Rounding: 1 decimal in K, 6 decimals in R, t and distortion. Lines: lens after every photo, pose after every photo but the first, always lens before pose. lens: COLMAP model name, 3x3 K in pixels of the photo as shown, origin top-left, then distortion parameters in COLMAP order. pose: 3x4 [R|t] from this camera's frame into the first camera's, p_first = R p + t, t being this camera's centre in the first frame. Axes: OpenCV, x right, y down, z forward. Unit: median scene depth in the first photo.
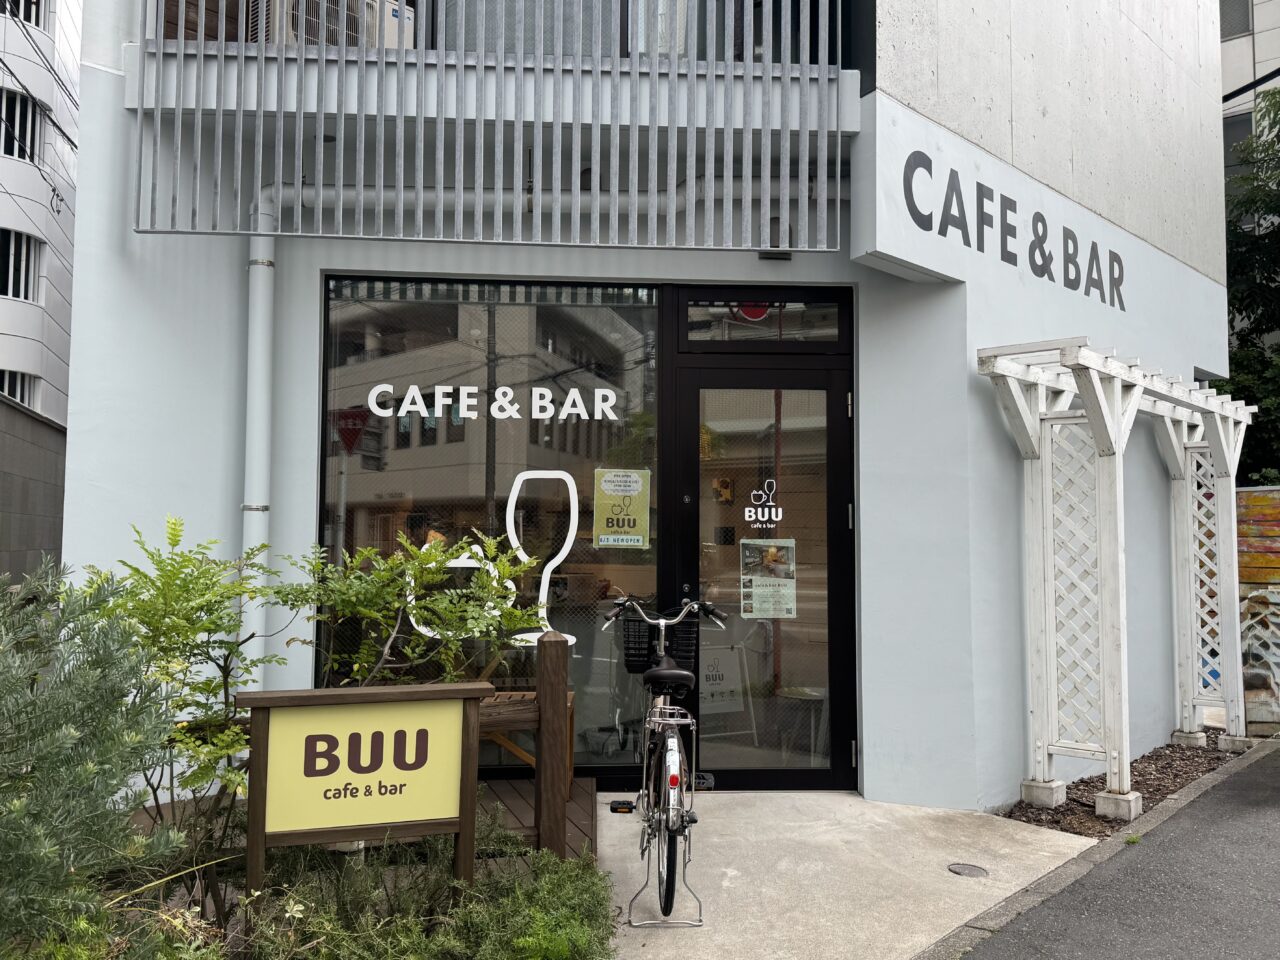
lens RADIAL K [[1160.9, 0, 641.5], [0, 1160.9, 478.6], [0, 0, 1]] dist [0.003400, 0.000000]
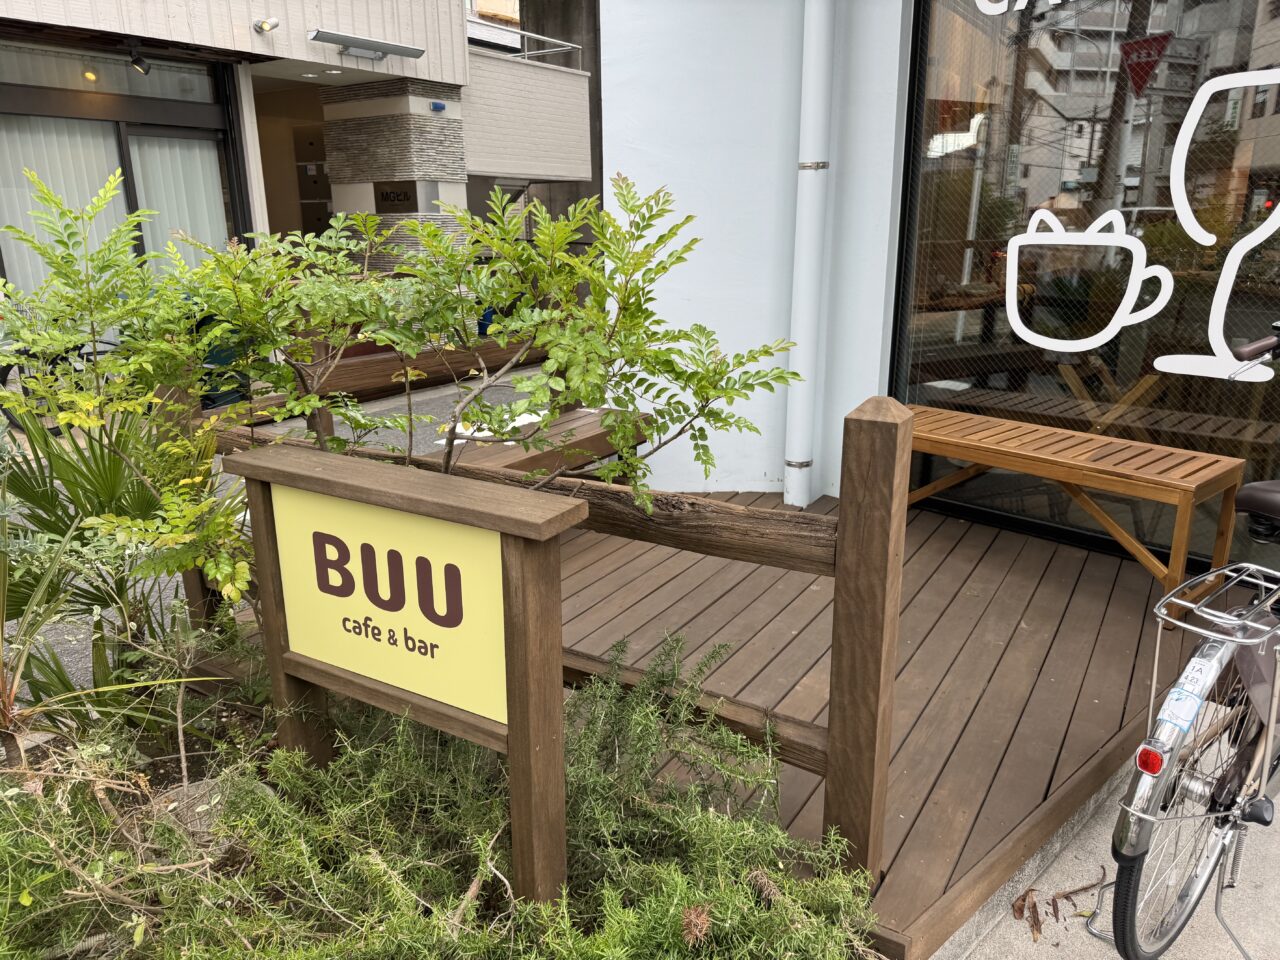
lens RADIAL K [[908.3, 0, 642.0], [0, 908.3, 478.0], [0, 0, 1]] dist [-0.006895, -0.002833]
pose [[0.620903, 0.209937, -0.755252, 0.186741], [0.054643, 0.949535, 0.308864, 0.050902], [0.781980, -0.233044, 0.578098, 0.852662]]
